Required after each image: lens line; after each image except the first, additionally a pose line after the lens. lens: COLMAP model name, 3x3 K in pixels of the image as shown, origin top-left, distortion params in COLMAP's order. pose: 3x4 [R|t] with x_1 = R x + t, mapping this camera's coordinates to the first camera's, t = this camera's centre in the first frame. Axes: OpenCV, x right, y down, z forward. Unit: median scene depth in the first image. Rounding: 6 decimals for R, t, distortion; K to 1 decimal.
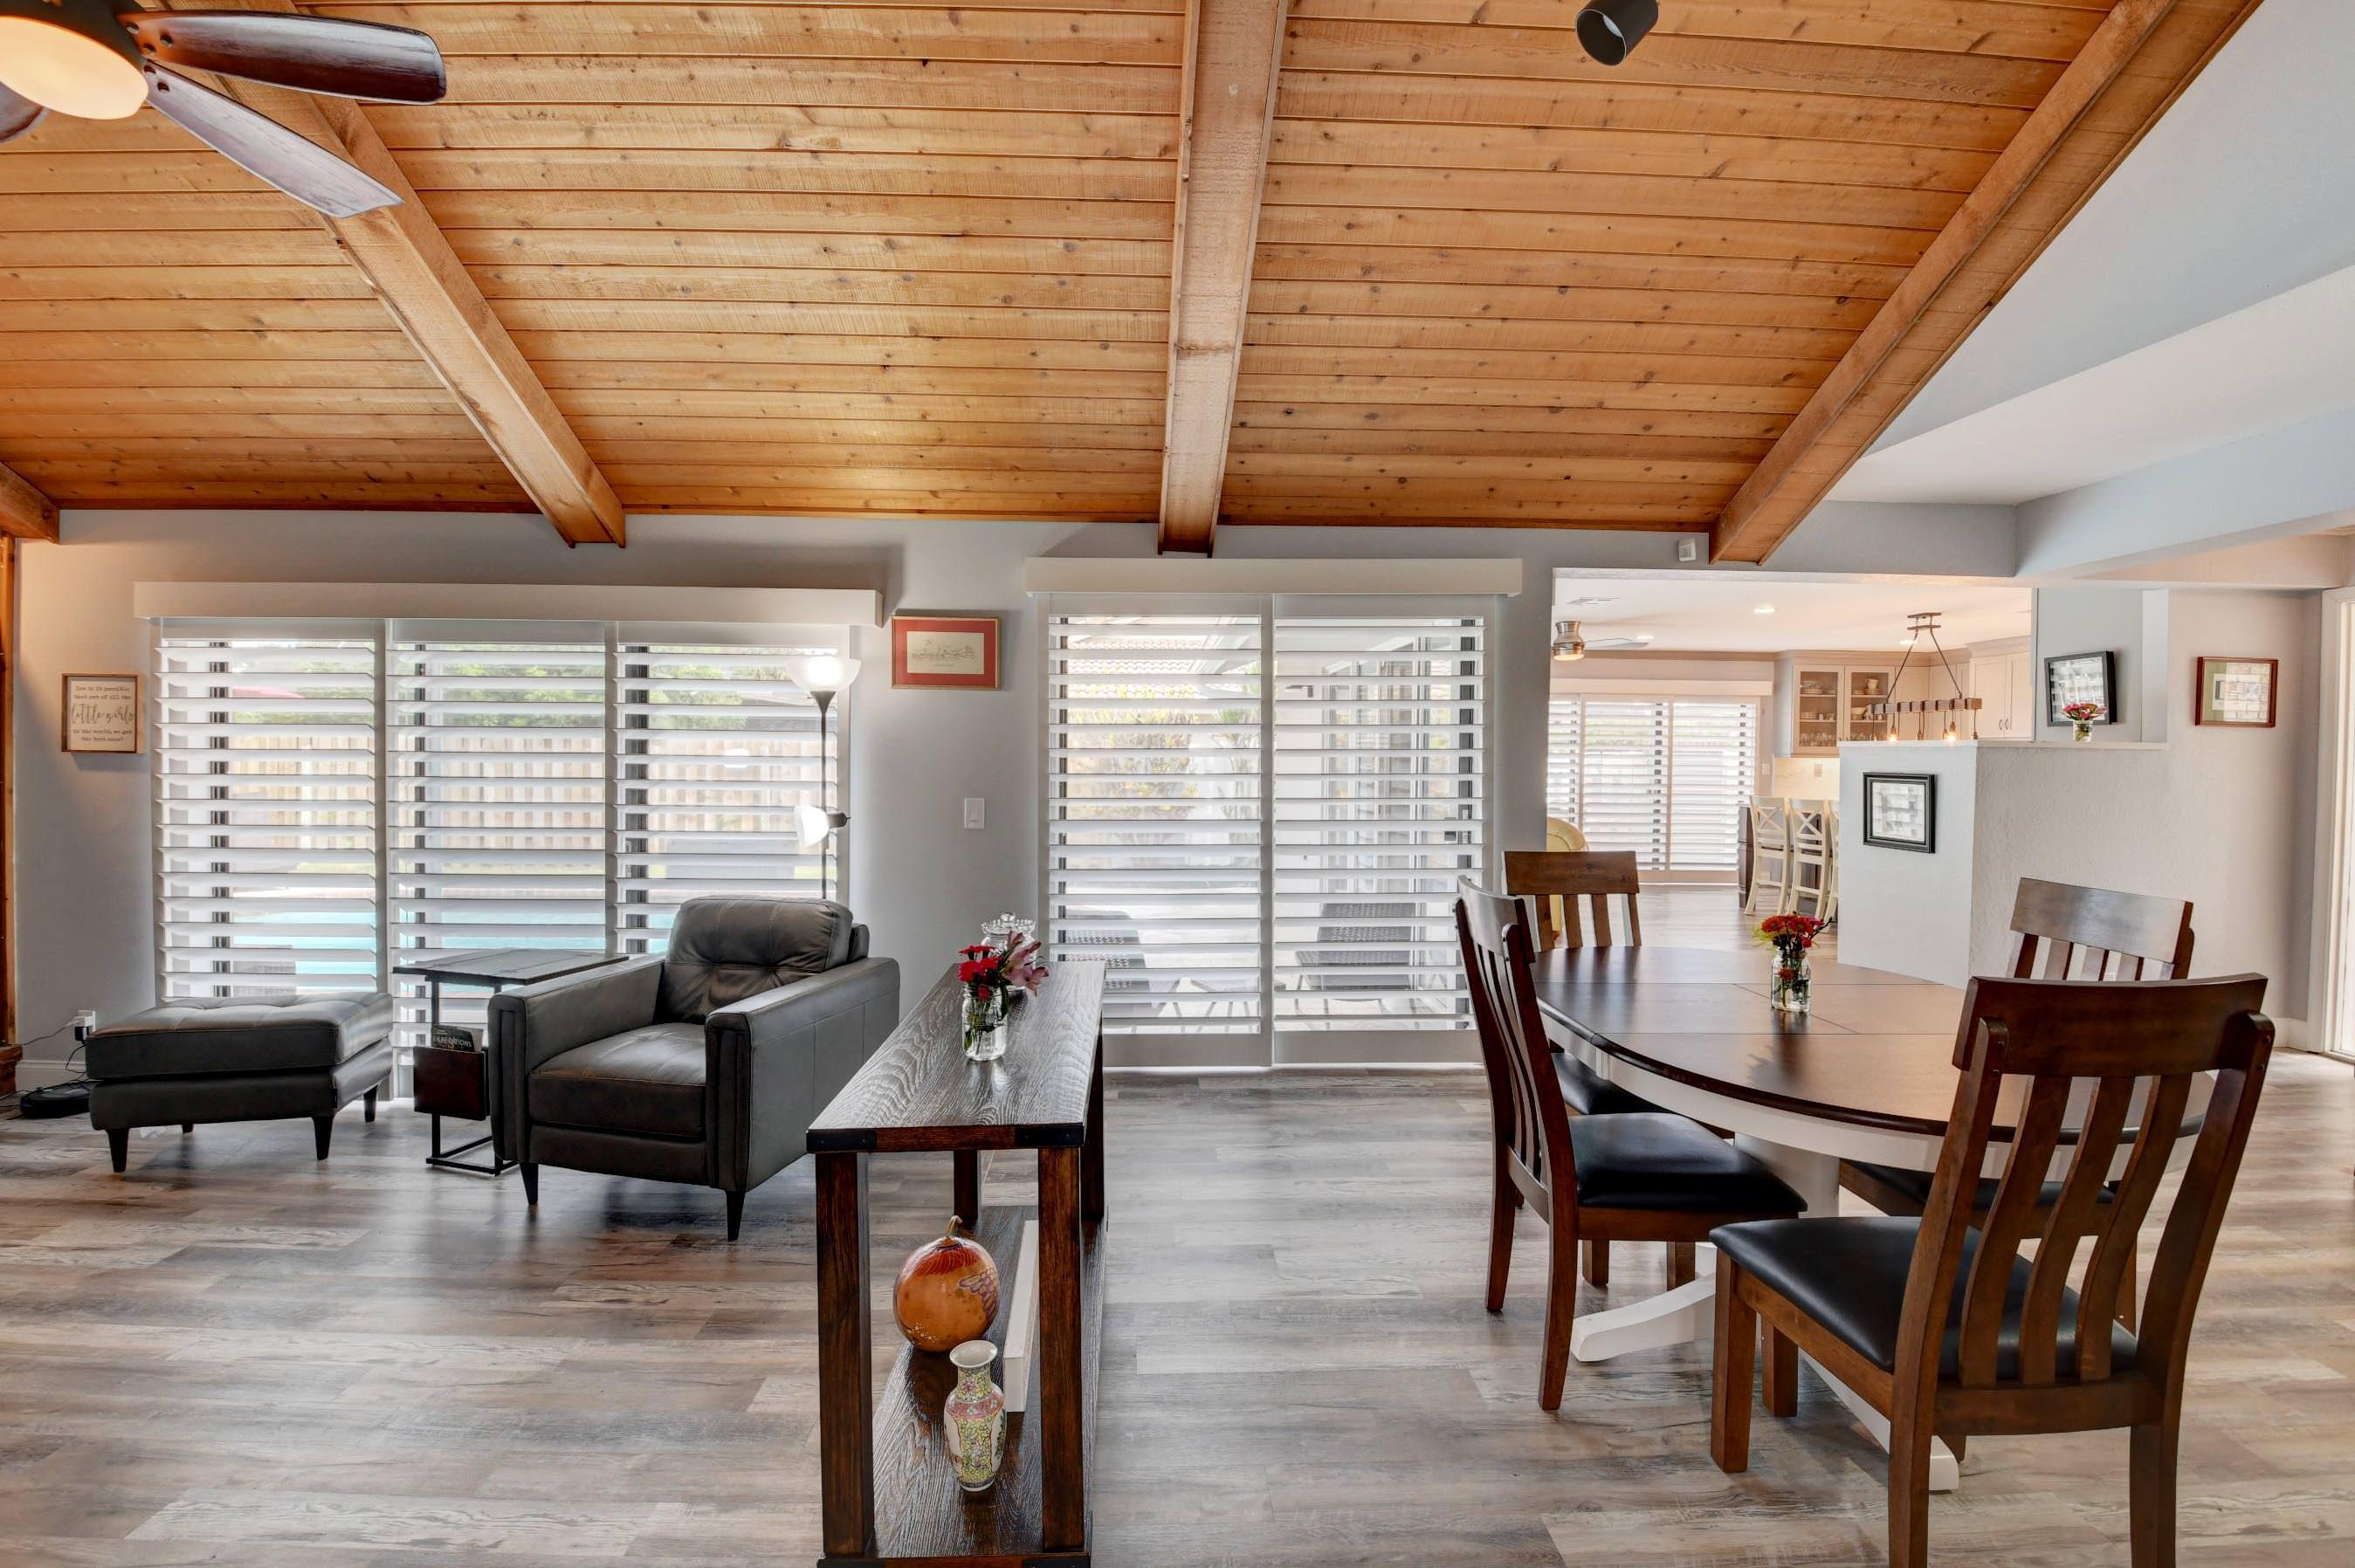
lens RADIAL K [[1039.0, 0, 1164.6], [0, 1039.0, 774.9], [0, 0, 1]] dist [0.012921, -0.026487]
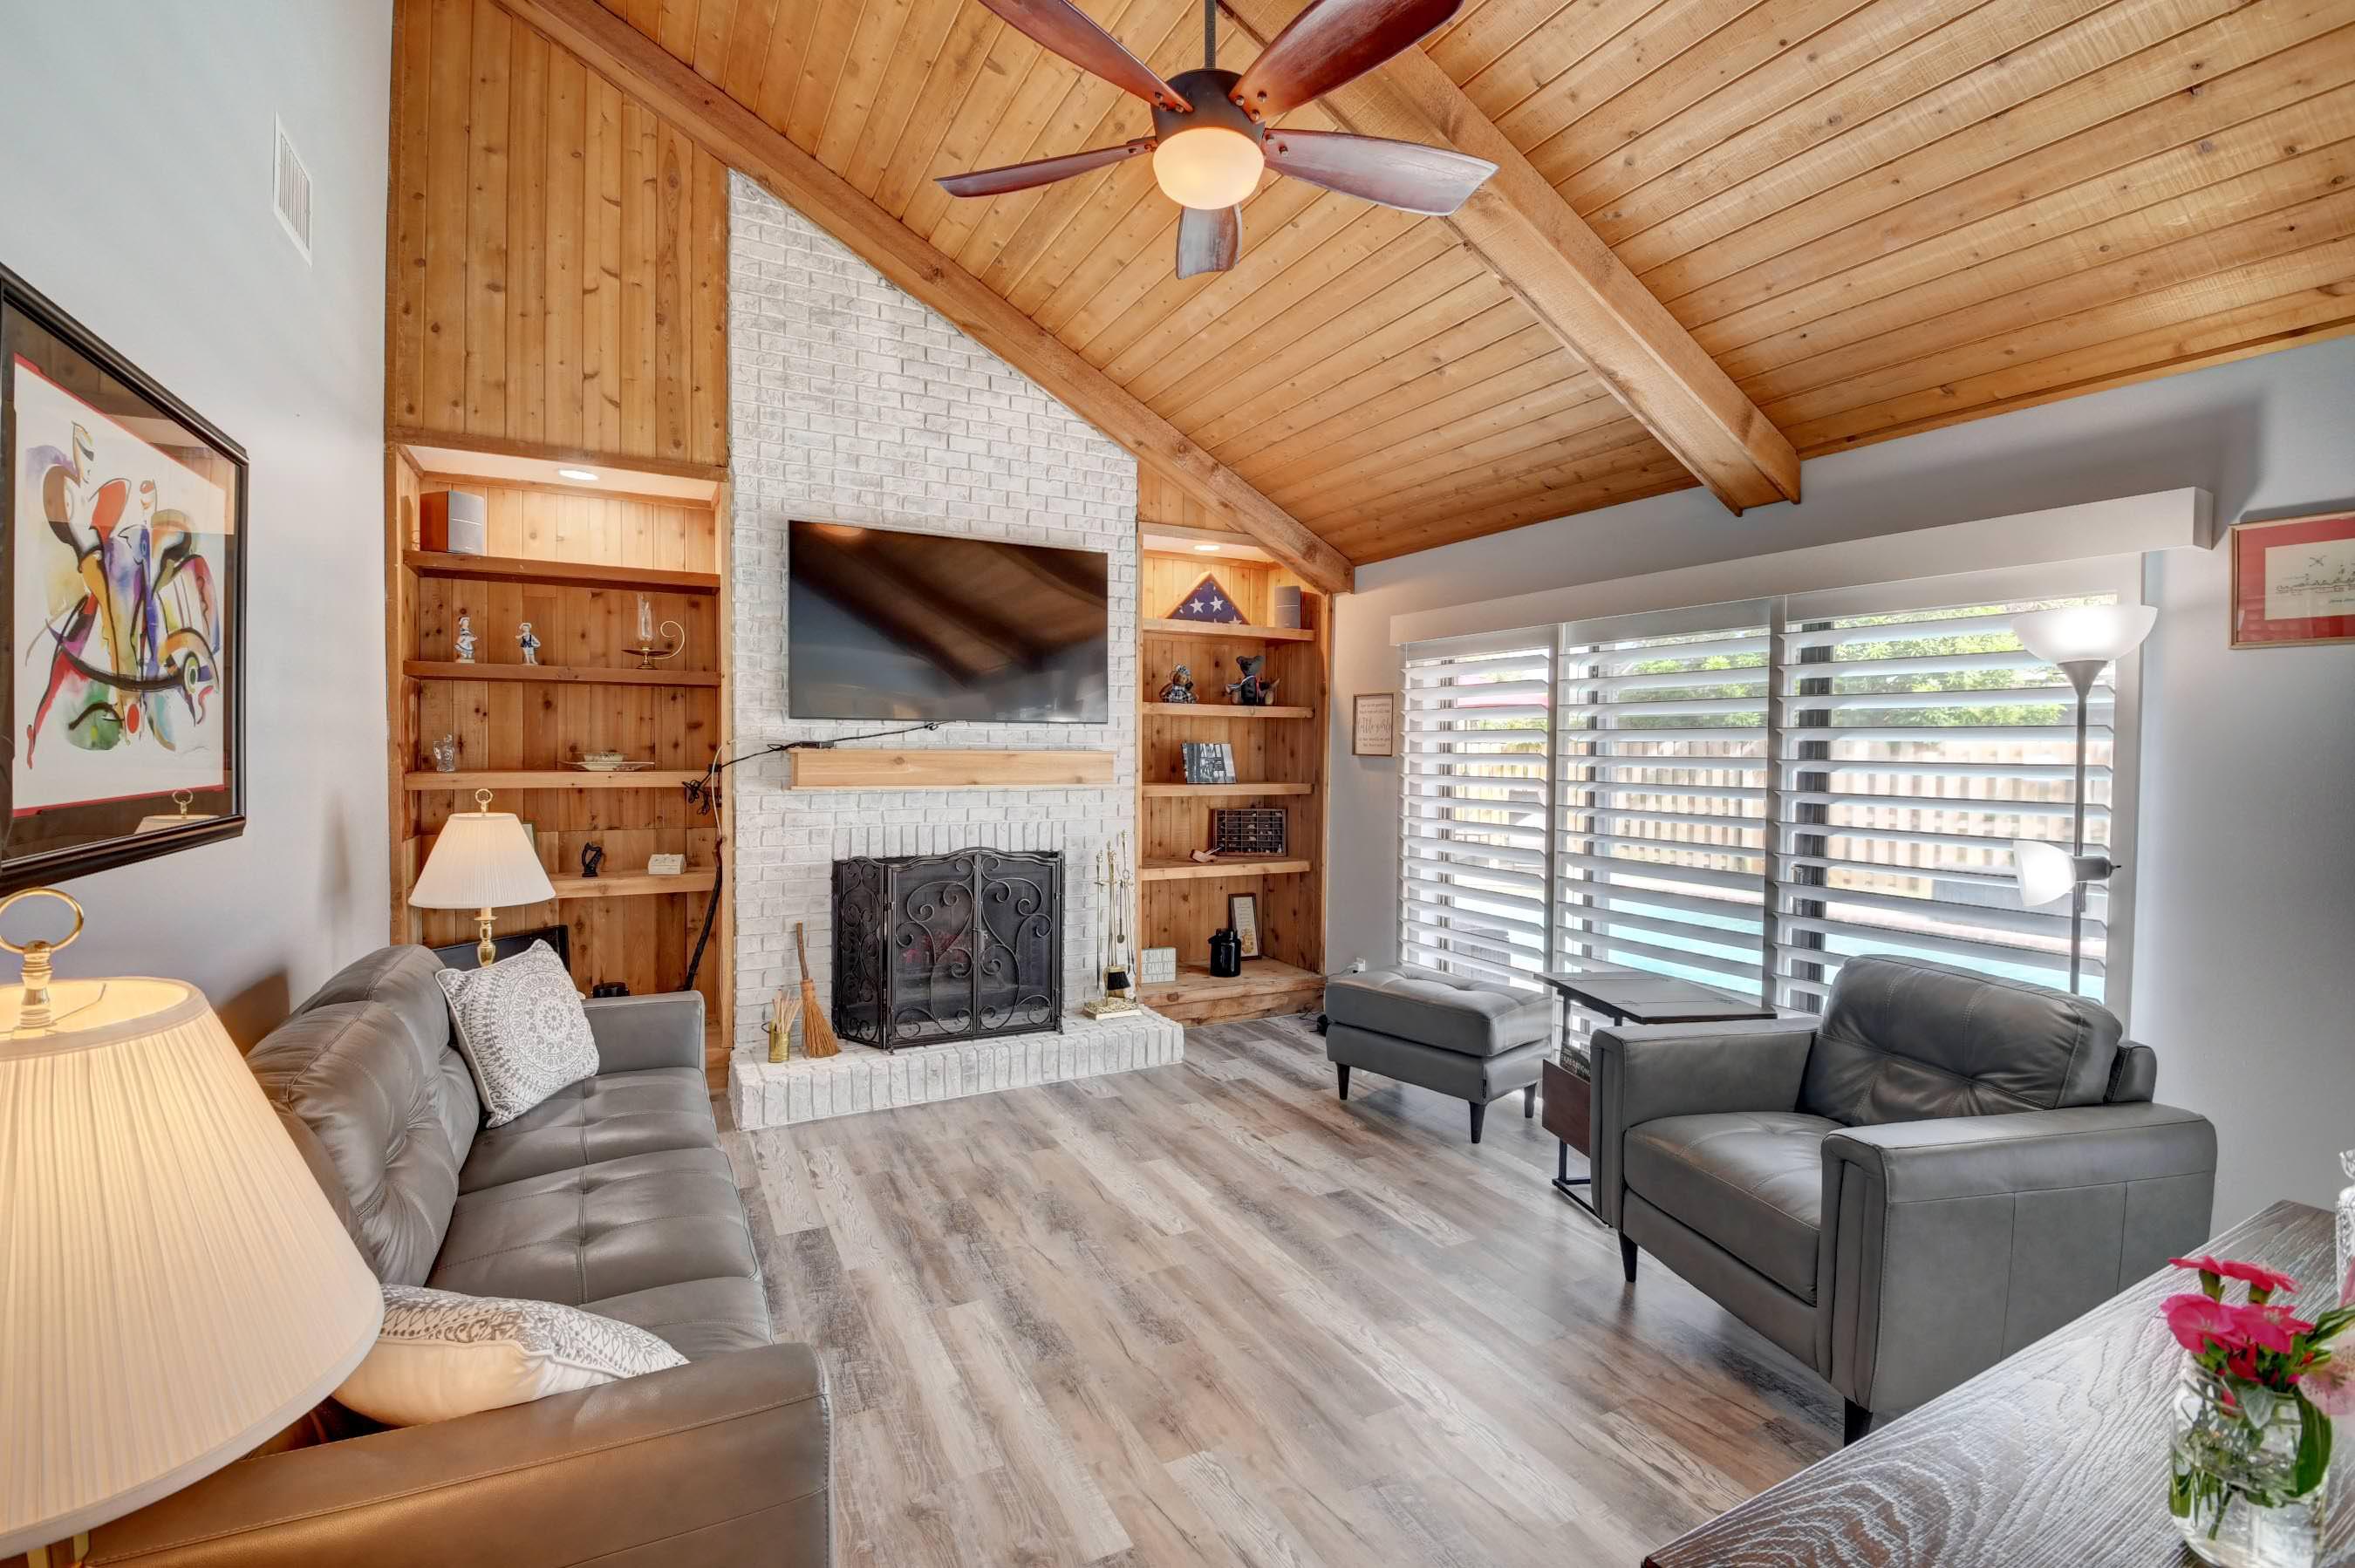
lens RADIAL K [[1039.0, 0, 1164.6], [0, 1039.0, 774.9], [0, 0, 1]] dist [0.012921, -0.026487]
pose [[0.441503, 0.017439, -0.897090, -0.012191], [-0.023258, 0.999698, 0.007987, -0.003667], [0.896958, 0.017338, 0.441775, 0.237753]]
